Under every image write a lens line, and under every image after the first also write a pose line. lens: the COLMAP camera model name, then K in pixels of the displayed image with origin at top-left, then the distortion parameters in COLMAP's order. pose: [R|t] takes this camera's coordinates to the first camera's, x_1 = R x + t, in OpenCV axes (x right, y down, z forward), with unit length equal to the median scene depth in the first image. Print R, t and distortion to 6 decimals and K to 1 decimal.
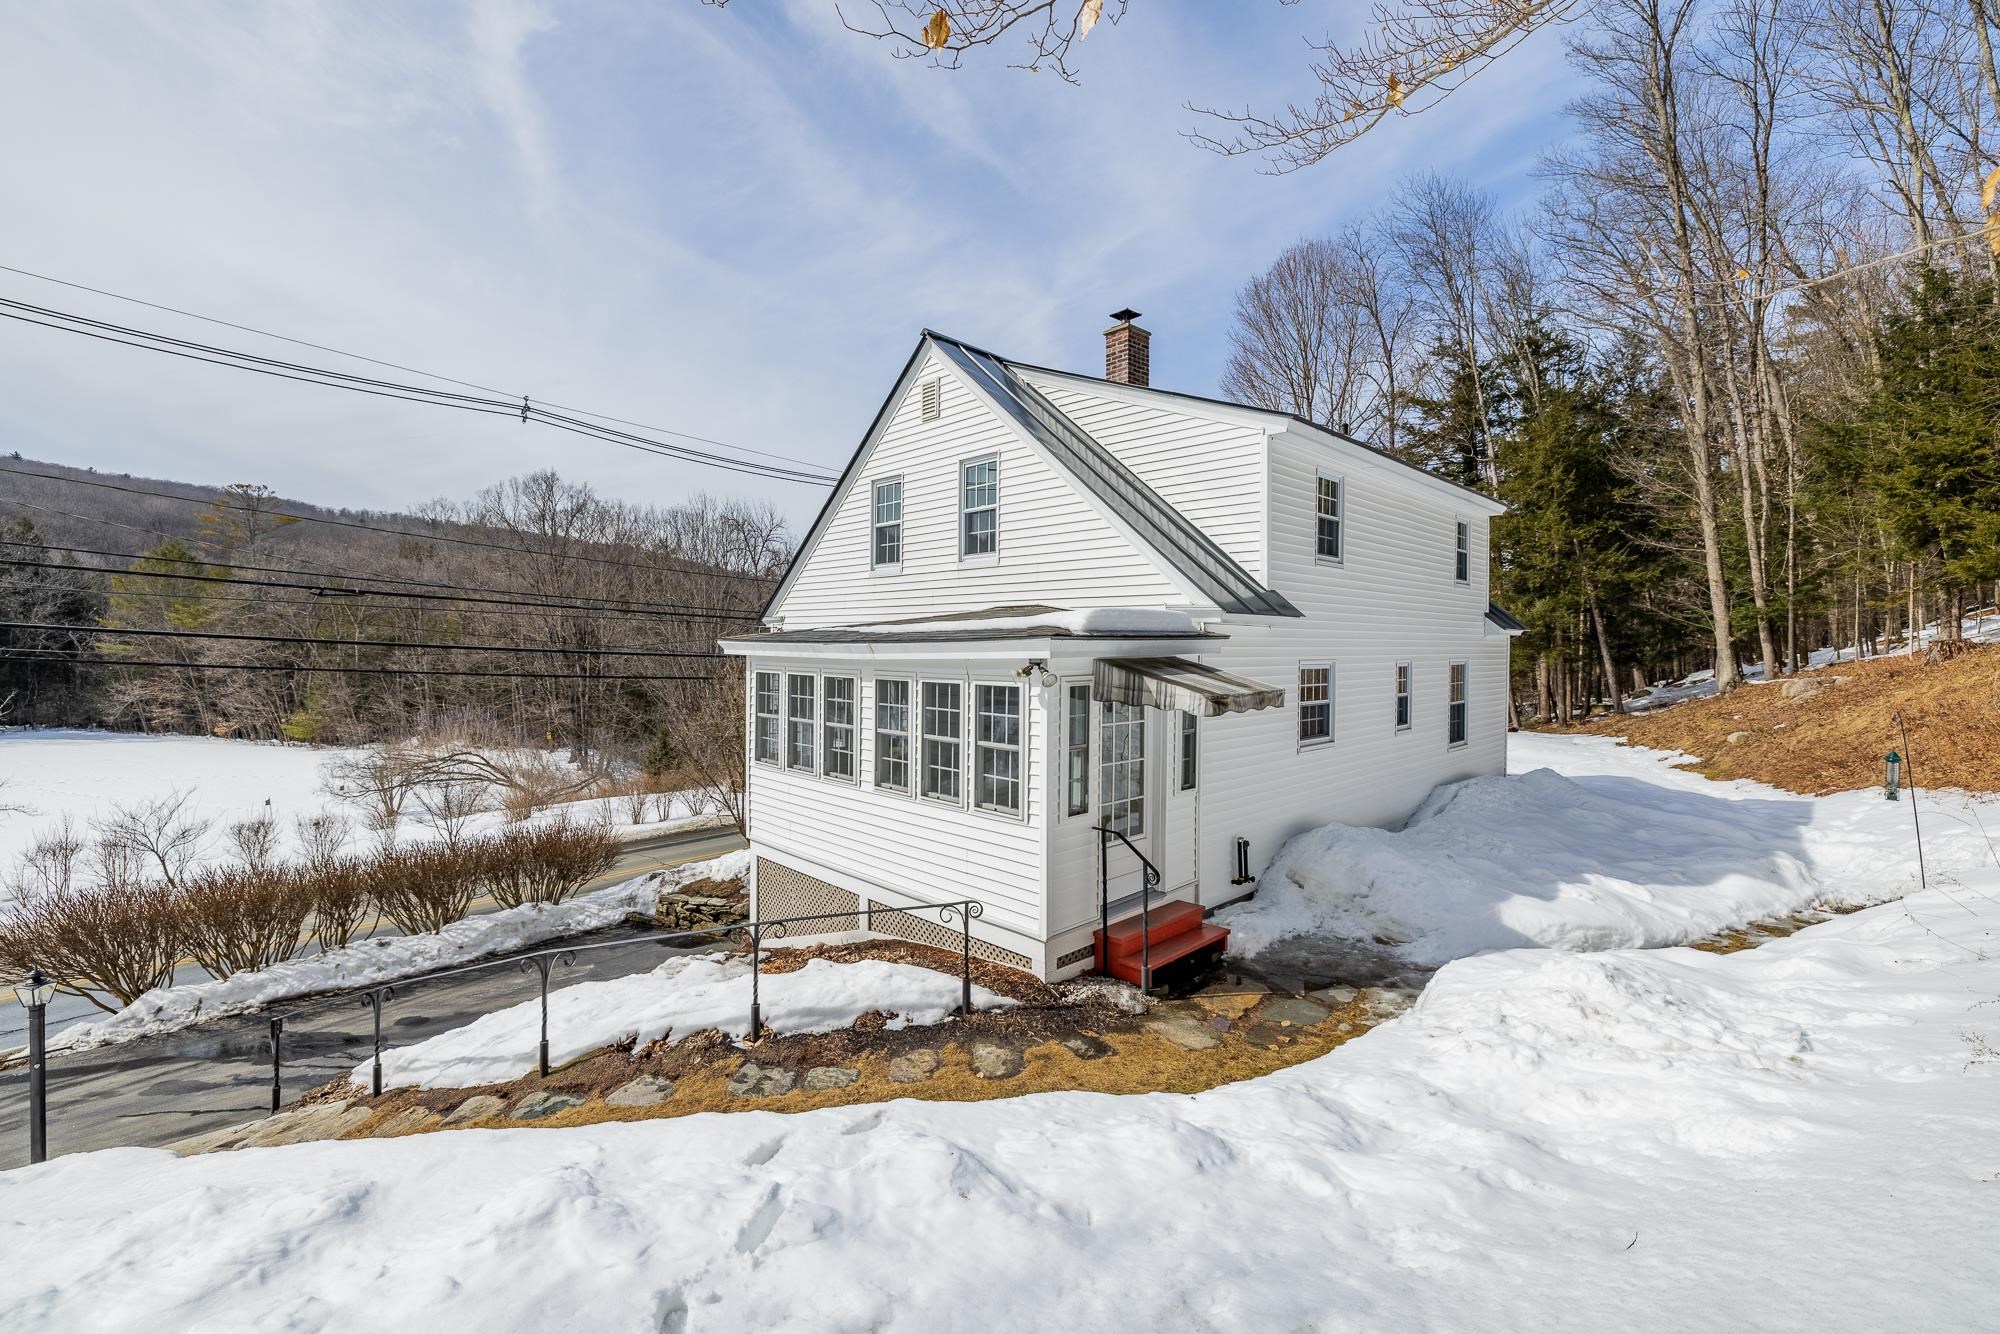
lens RADIAL K [[844.2, 0, 1000.0], [0, 844.2, 667.0], [0, 0, 1]] dist [0.000116, -0.000957]
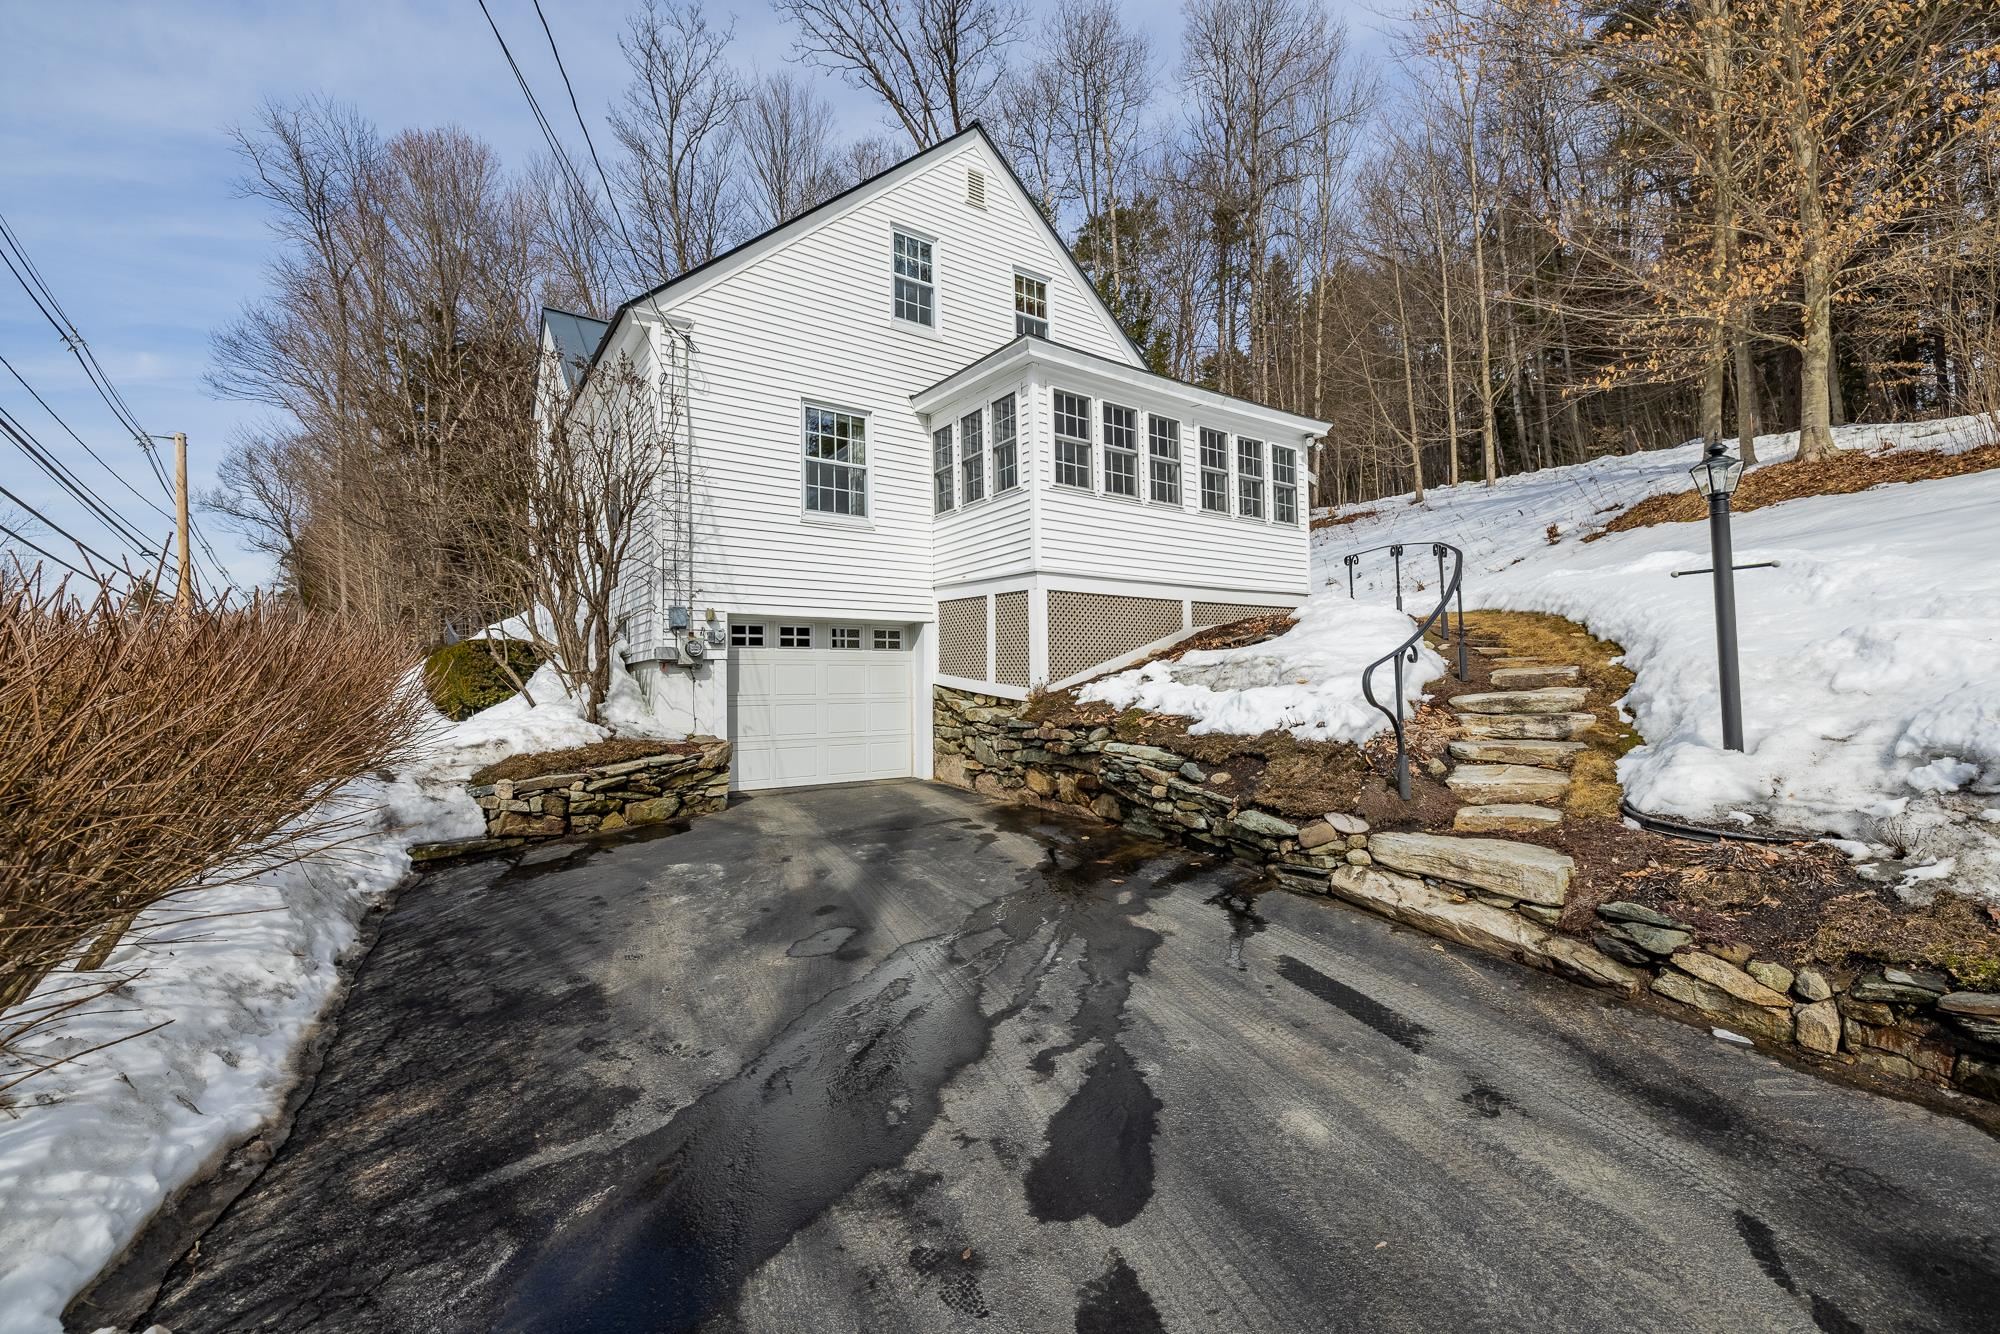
lens RADIAL K [[844.2, 0, 1000.0], [0, 844.2, 667.0], [0, 0, 1]] dist [0.000116, -0.000957]
pose [[0.154811, 0.010267, 0.987891, -1.449555], [0.033522, 0.999316, -0.015639, 0.384054], [-0.987375, 0.035538, 0.154361, 1.098927]]
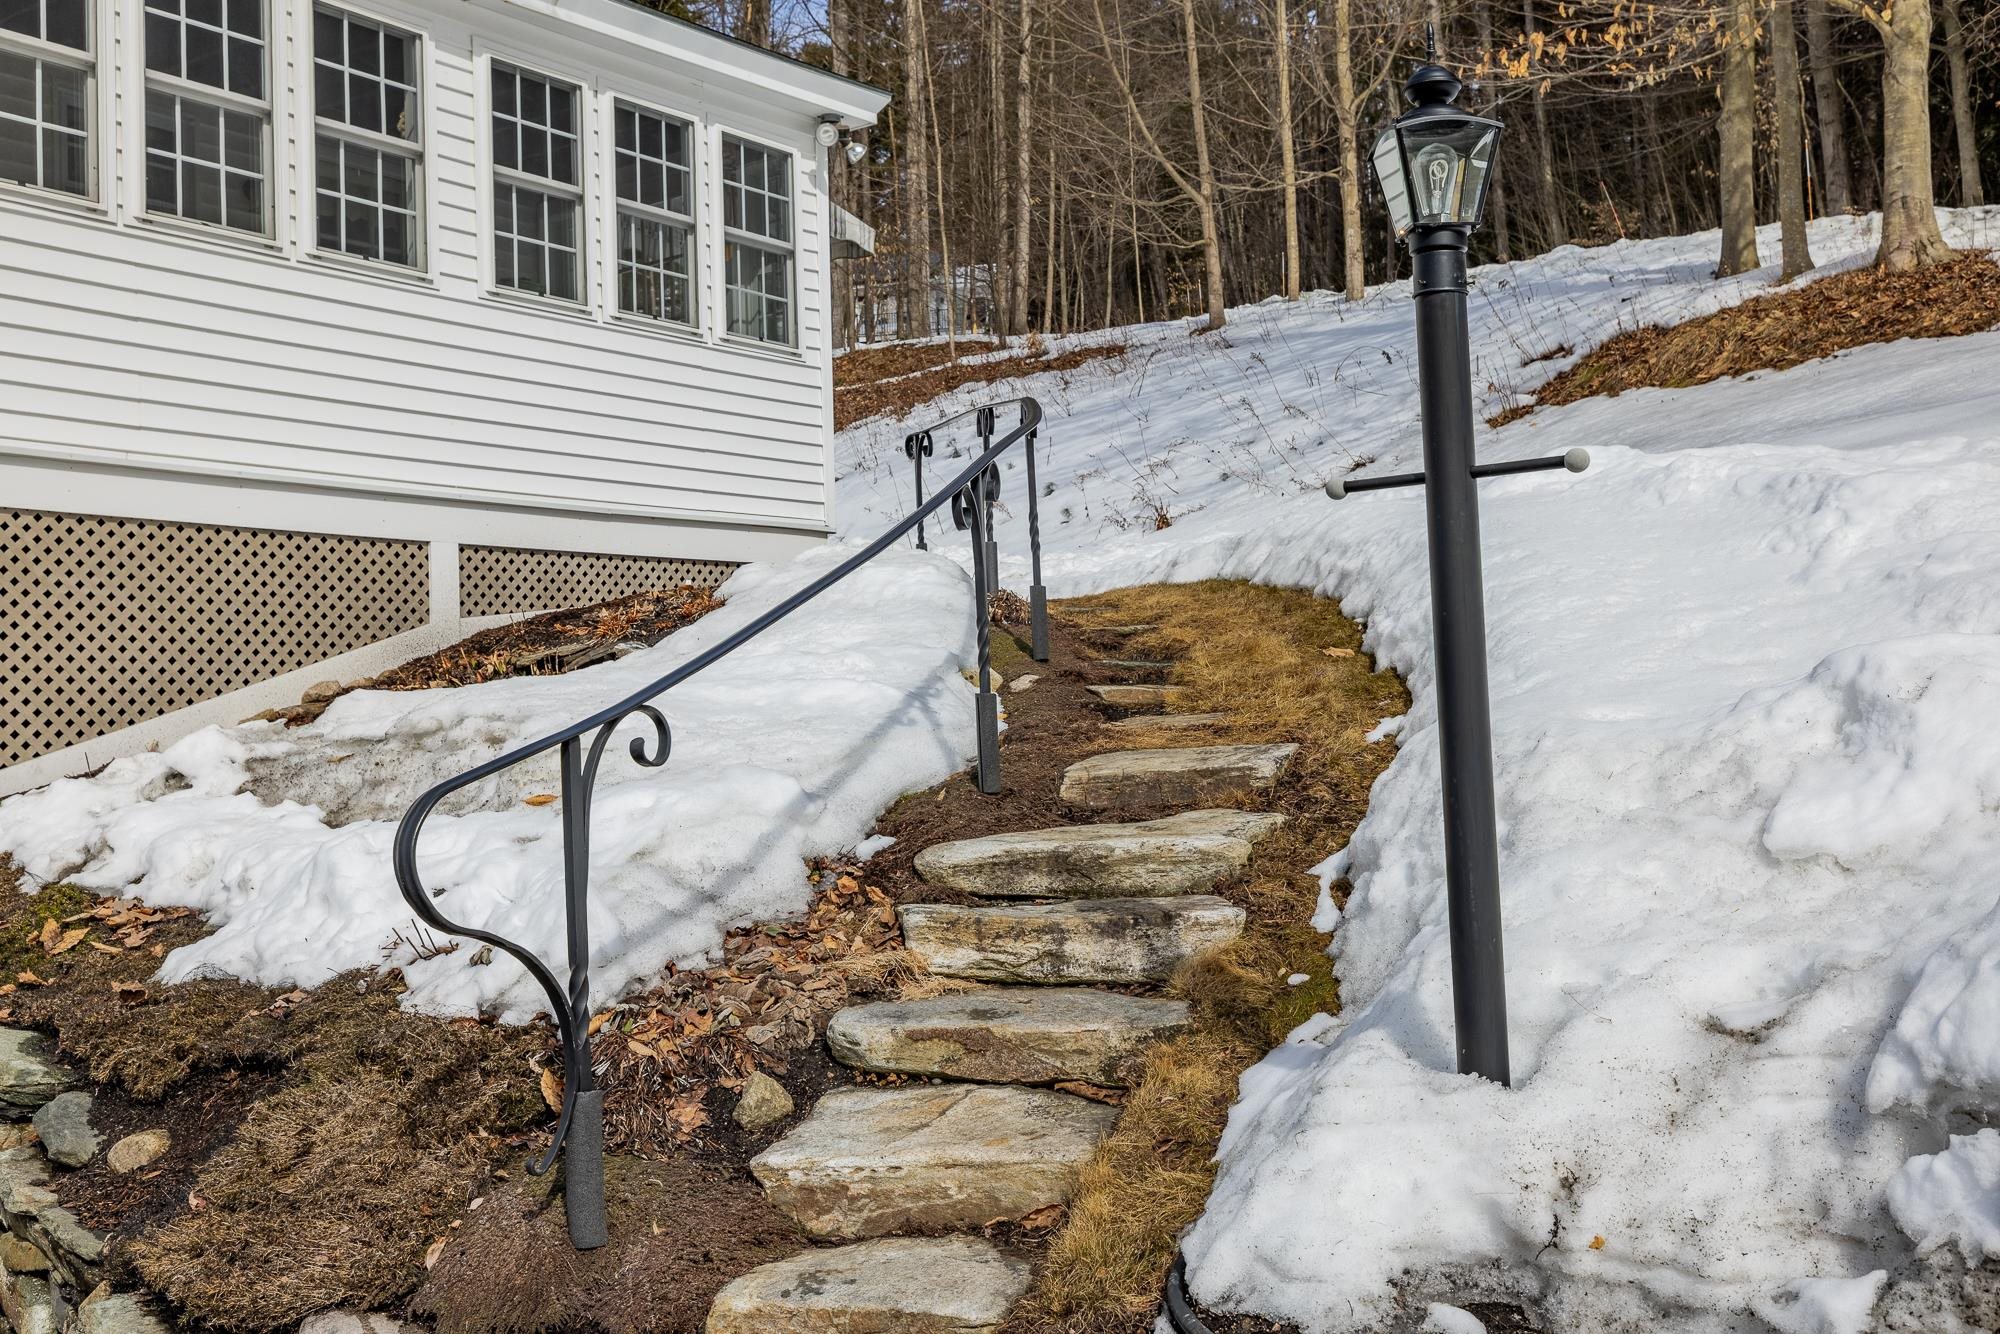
lens RADIAL K [[1940.5, 0, 1011.9], [0, 1940.5, 649.2], [0, 0, 1]] dist [-0.001538, 0.000156]
pose [[-0.149898, 0.031993, 0.988184, -1.216280], [0.040954, 0.998819, -0.026125, 0.369973], [-0.987853, 0.036554, -0.151031, 0.875263]]
